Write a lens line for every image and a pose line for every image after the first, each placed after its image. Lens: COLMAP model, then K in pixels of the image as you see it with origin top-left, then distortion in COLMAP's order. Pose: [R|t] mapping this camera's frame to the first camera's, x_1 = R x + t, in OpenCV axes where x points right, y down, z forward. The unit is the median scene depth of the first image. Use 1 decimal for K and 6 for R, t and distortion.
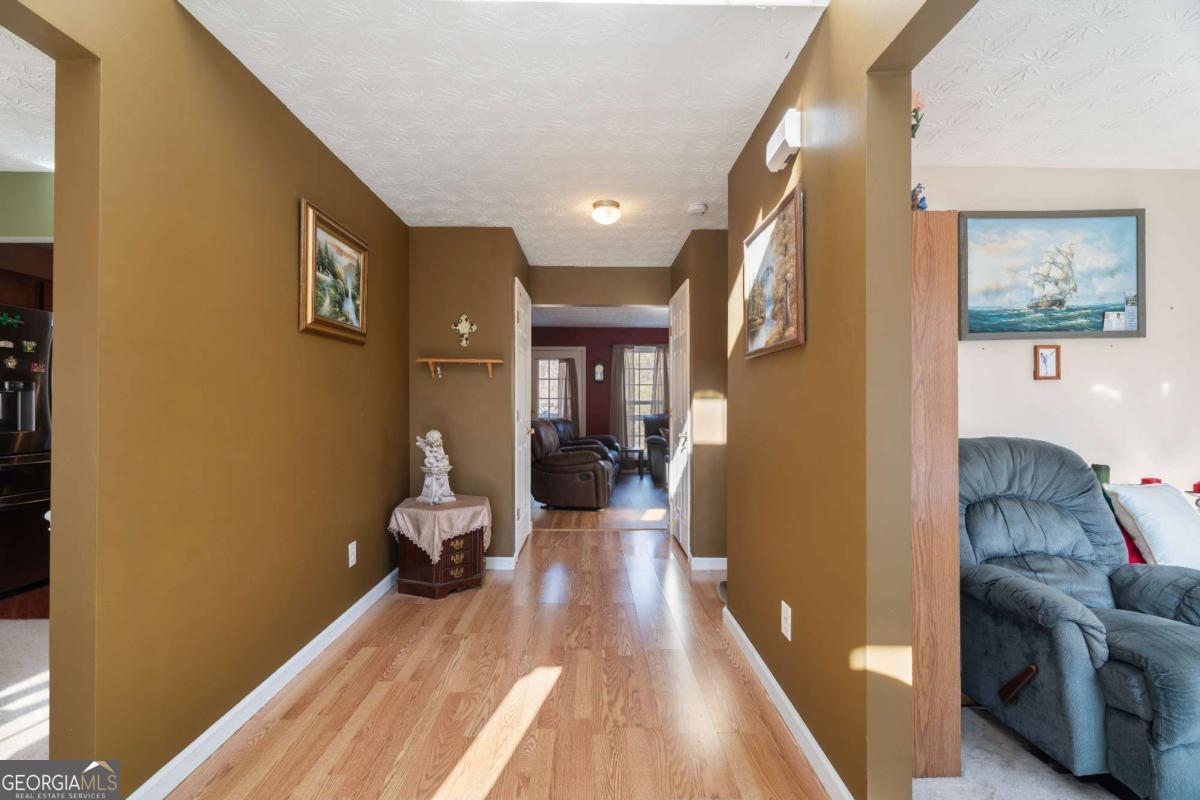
lens RADIAL K [[523.6, 0, 605.0], [0, 523.6, 396.4], [0, 0, 1]] dist [-0.002027, -0.000699]
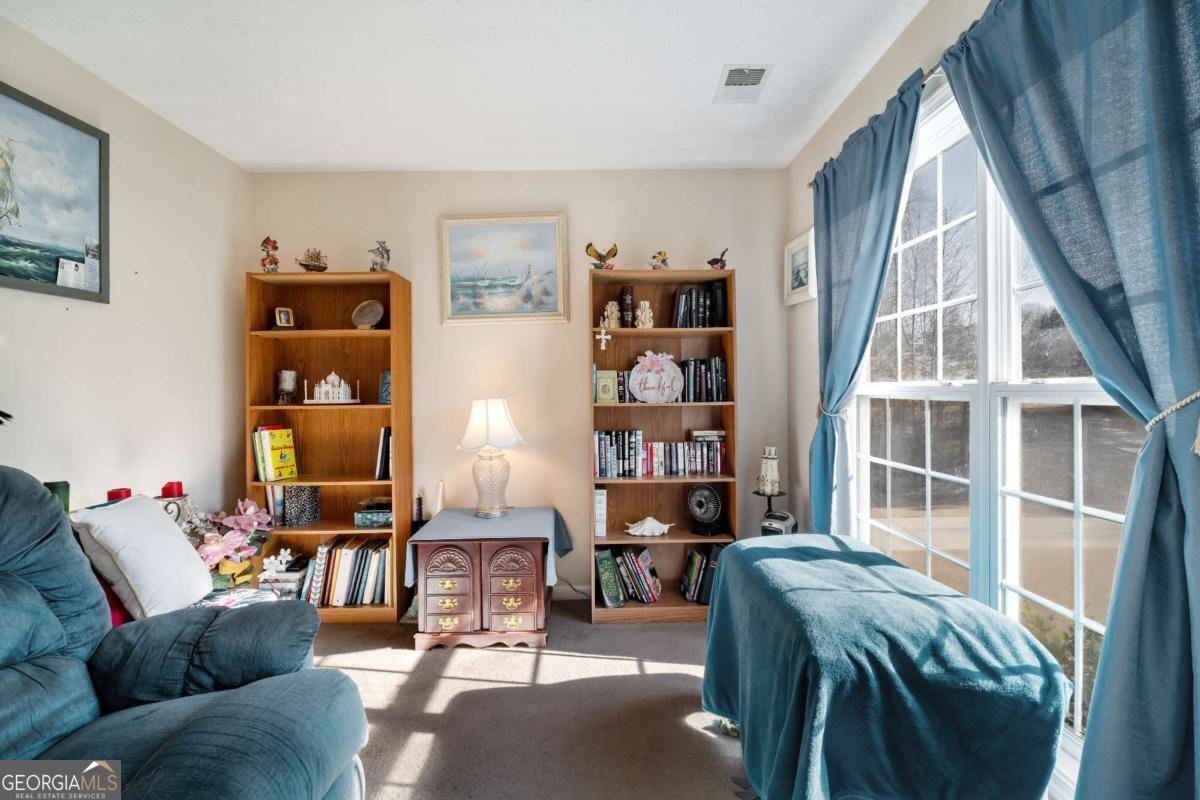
lens RADIAL K [[586.6, 0, 596.9], [0, 586.6, 390.9], [0, 0, 1]] dist [-0.006568, -0.000800]
pose [[0.022317, -0.005120, 0.999738, 0.260135], [-0.002833, 0.999983, 0.005185, 0.009176], [-0.999747, -0.002948, 0.022302, 0.349145]]
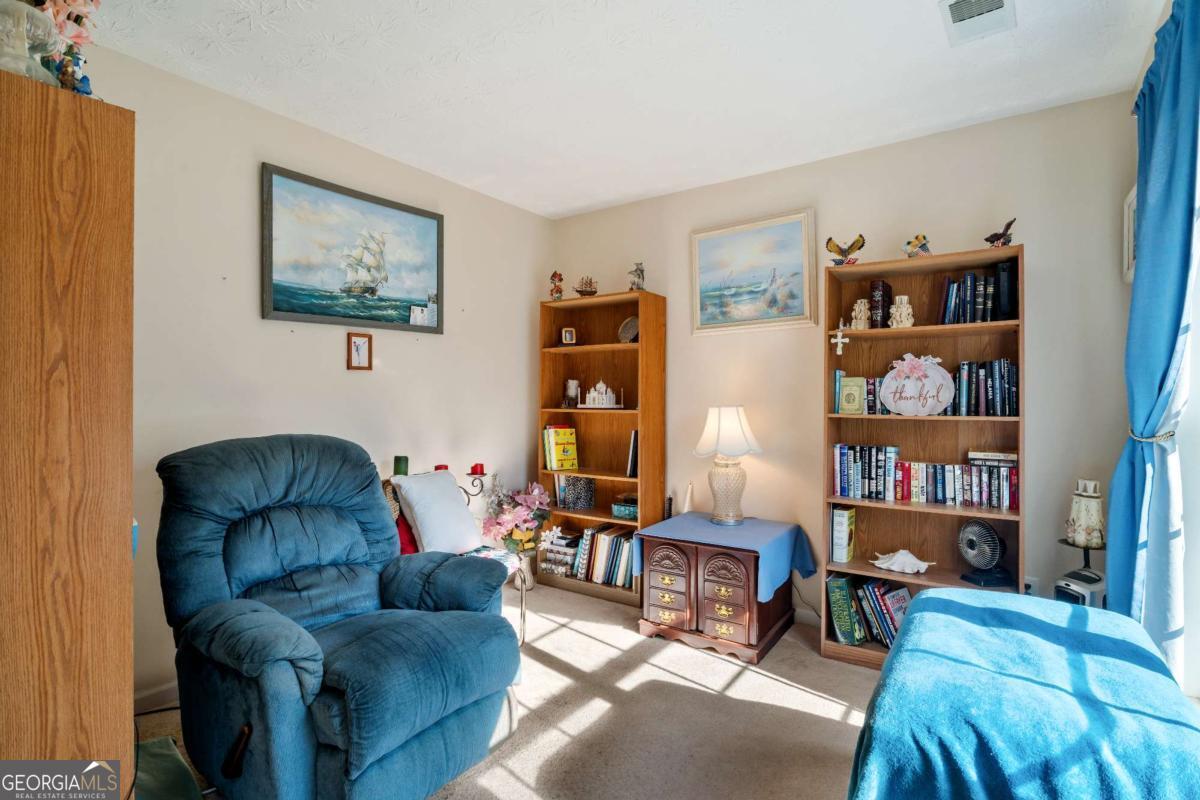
lens RADIAL K [[586.6, 0, 570.3], [0, 586.6, 395.5], [0, 0, 1]] dist [-0.006568, -0.000800]
pose [[0.616960, 0.001792, 0.786993, 0.314276], [-0.010088, 0.999933, 0.005631, 0.004793], [-0.786930, -0.011413, 0.616937, 0.057012]]
